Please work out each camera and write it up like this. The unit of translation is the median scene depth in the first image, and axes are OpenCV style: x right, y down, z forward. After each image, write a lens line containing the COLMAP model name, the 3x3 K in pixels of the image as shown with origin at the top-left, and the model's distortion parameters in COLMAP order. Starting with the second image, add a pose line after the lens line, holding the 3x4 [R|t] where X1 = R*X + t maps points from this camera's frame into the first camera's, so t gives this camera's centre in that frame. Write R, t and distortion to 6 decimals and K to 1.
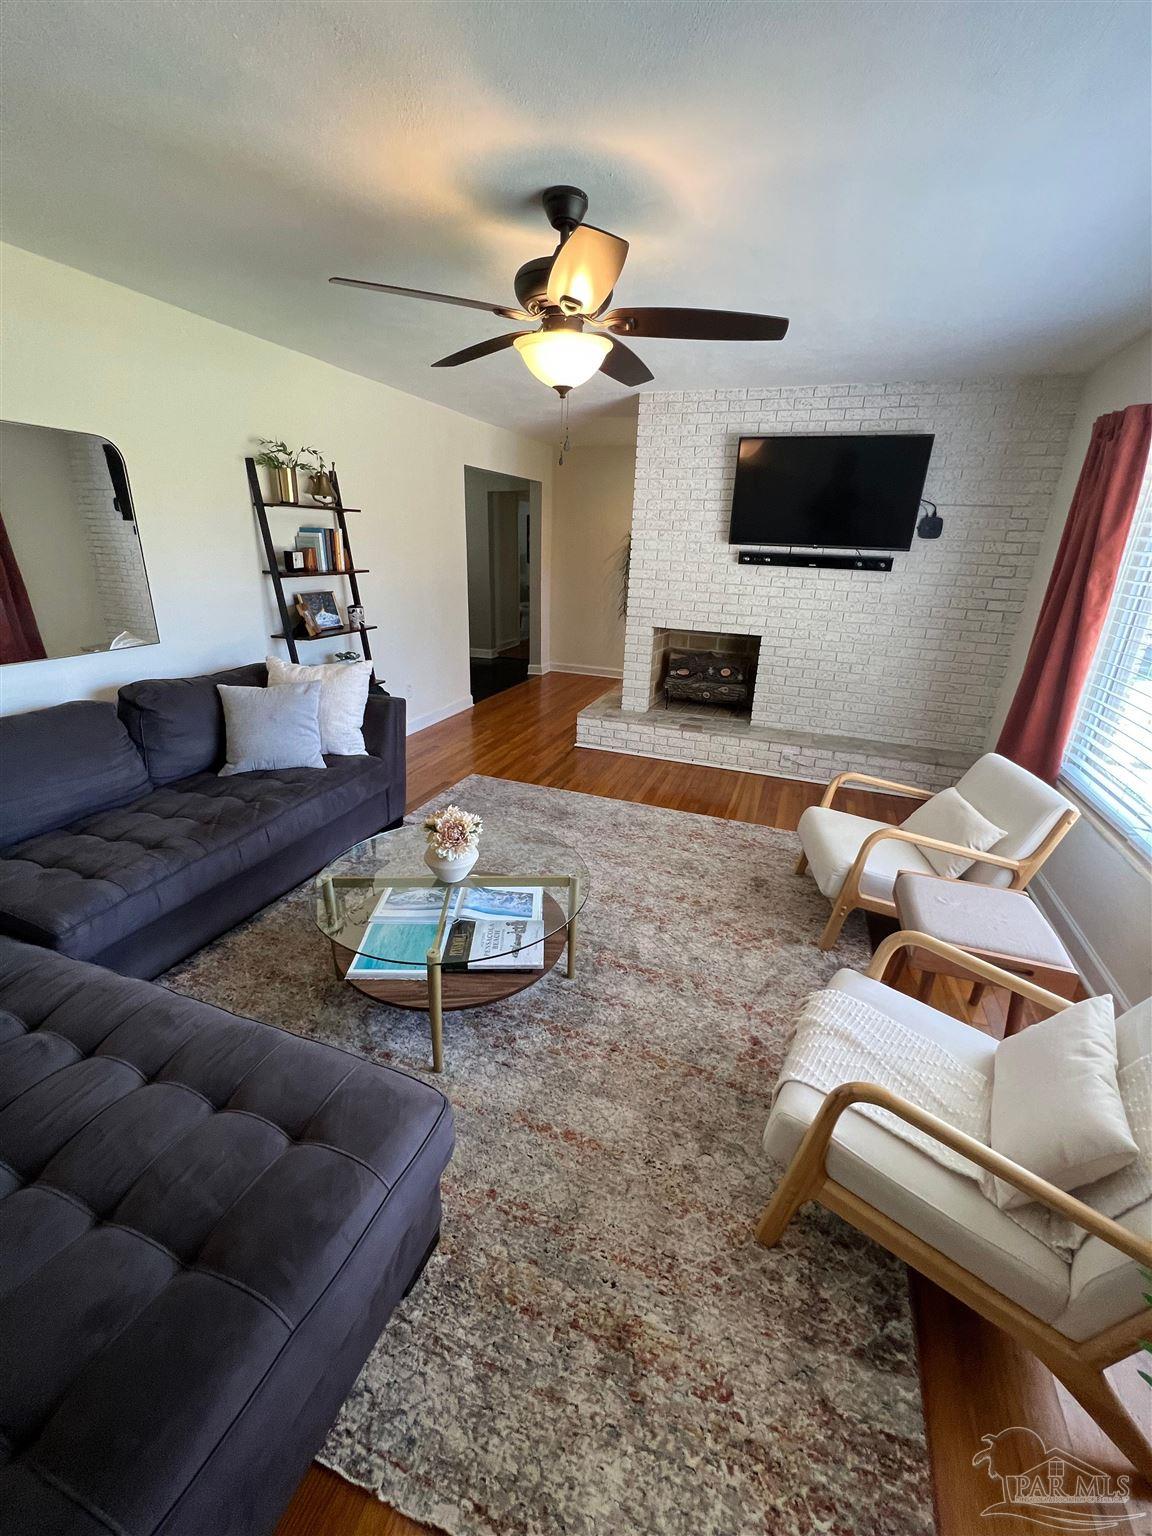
lens RADIAL K [[612.6, 0, 578.9], [0, 612.6, 764.2], [0, 0, 1]] dist [-0.002090, -0.000055]
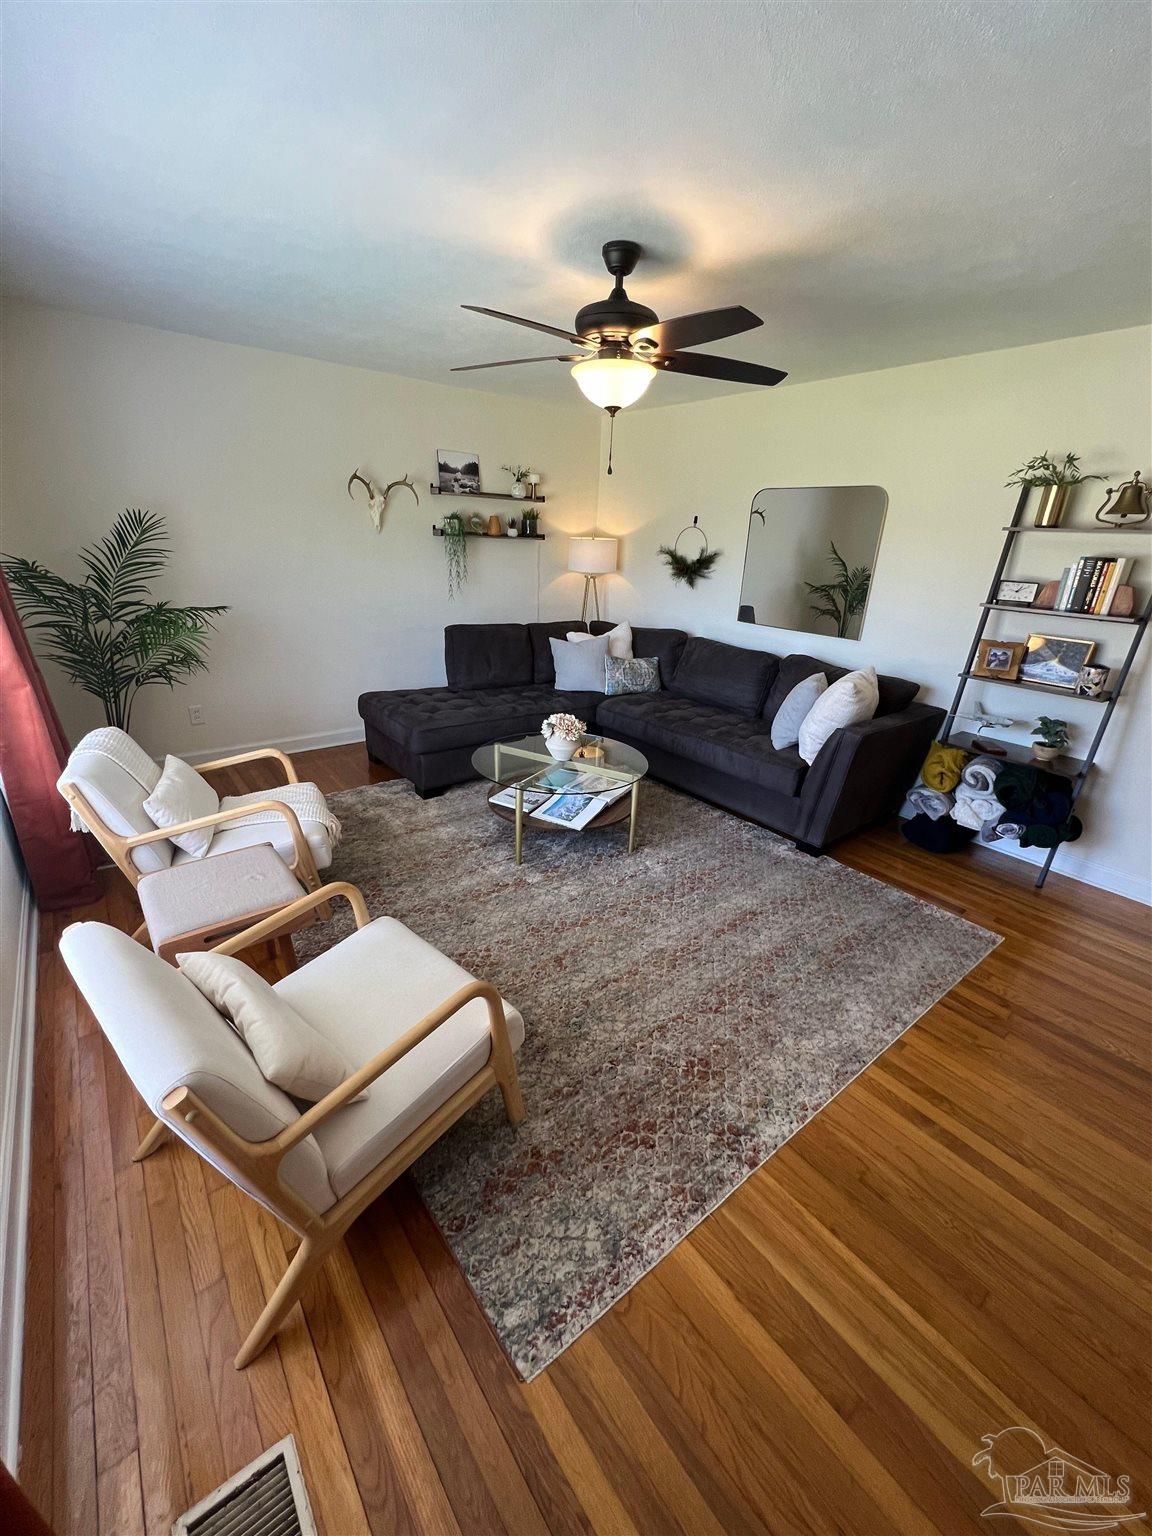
lens RADIAL K [[612.6, 0, 578.9], [0, 612.6, 764.2], [0, 0, 1]] dist [-0.002090, -0.000055]
pose [[-0.512972, 0.248981, -0.821504, 0.641120], [-0.351587, 0.812116, 0.465677, -0.330485], [0.783101, 0.527709, -0.329054, 0.957539]]
